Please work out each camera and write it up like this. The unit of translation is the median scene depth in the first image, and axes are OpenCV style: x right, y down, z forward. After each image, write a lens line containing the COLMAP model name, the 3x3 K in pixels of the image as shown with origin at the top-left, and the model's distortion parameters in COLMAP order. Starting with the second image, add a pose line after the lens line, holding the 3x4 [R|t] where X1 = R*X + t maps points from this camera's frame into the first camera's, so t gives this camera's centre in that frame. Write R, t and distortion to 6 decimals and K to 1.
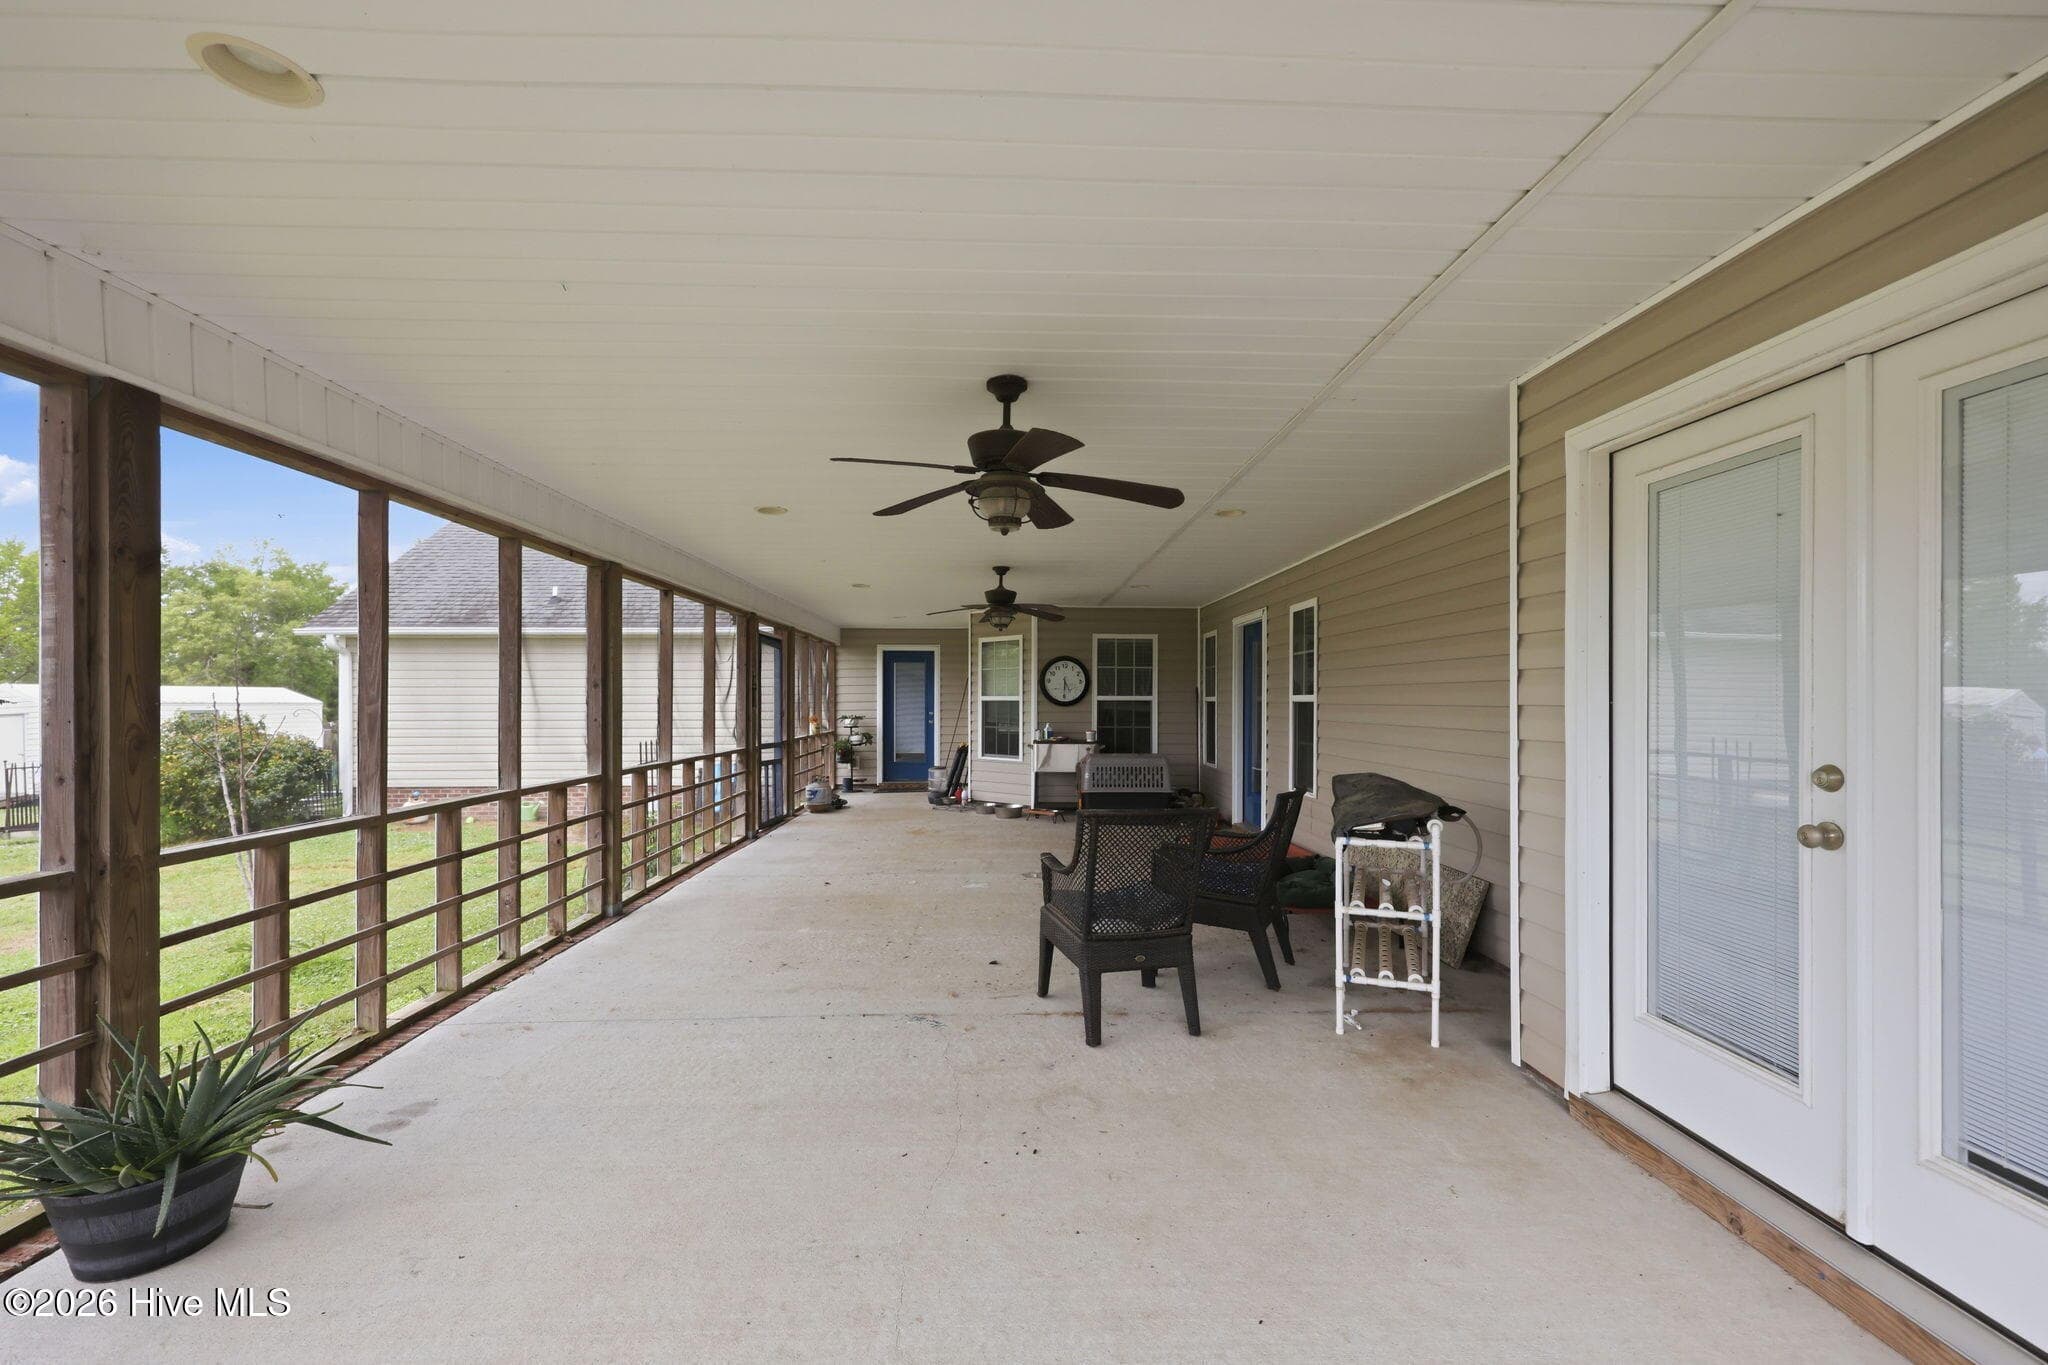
lens RADIAL K [[840.7, 0, 1035.2], [0, 840.7, 700.7], [0, 0, 1]] dist [0.000685, -0.000080]
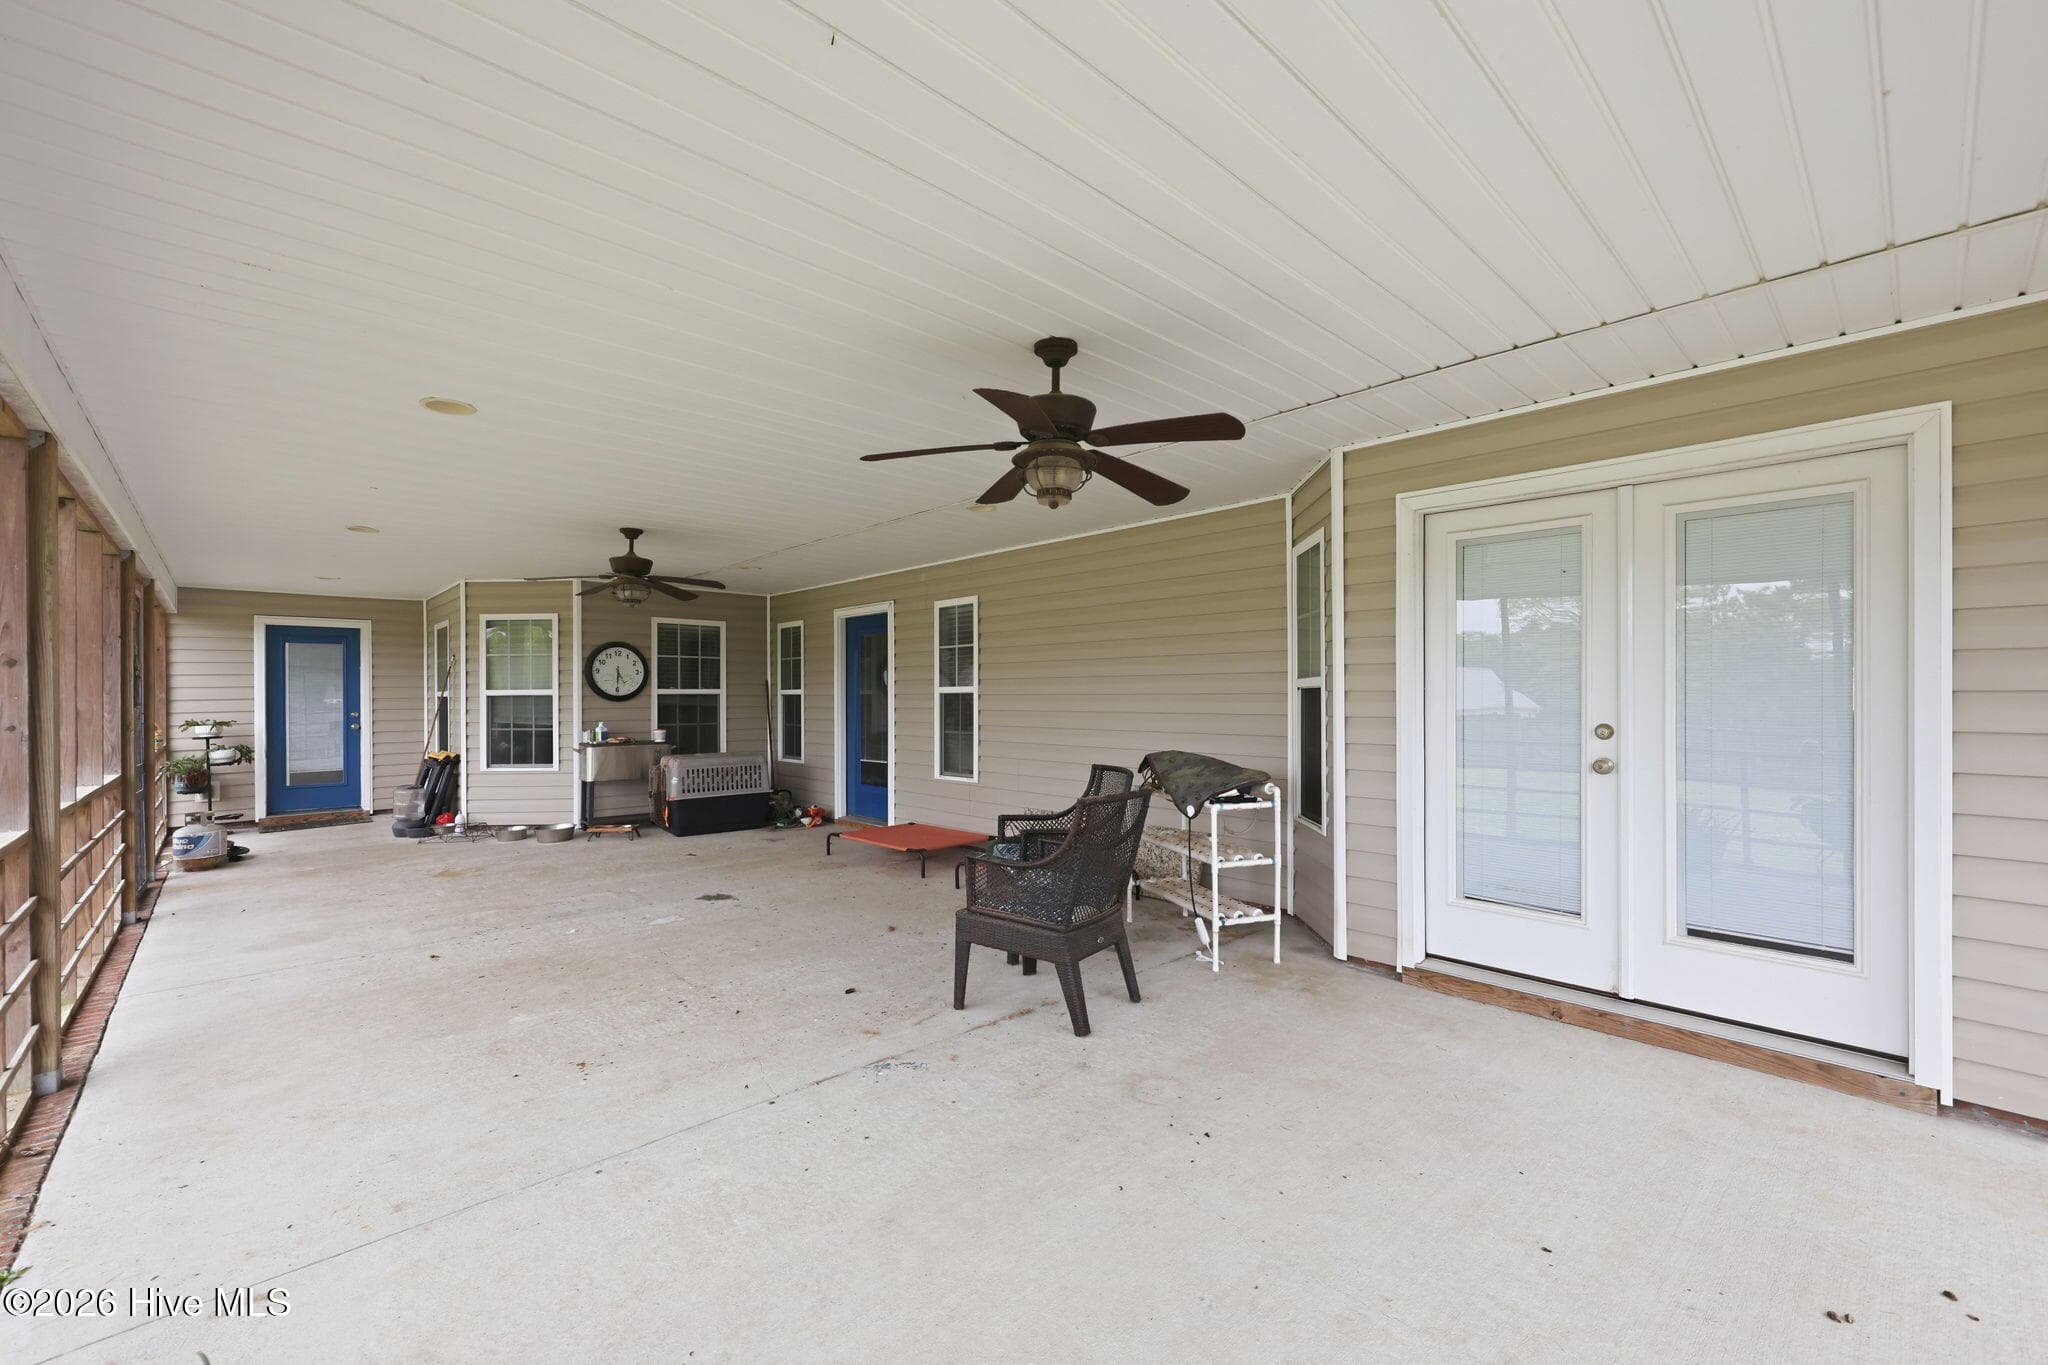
lens RADIAL K [[840.7, 0, 1035.2], [0, 840.7, 700.7], [0, 0, 1]] dist [0.000685, -0.000080]
pose [[0.755802, -0.010486, 0.654717, -0.208361], [0.006809, 0.999944, 0.008154, 0.001815], [-0.654765, -0.001705, 0.755830, 0.096217]]
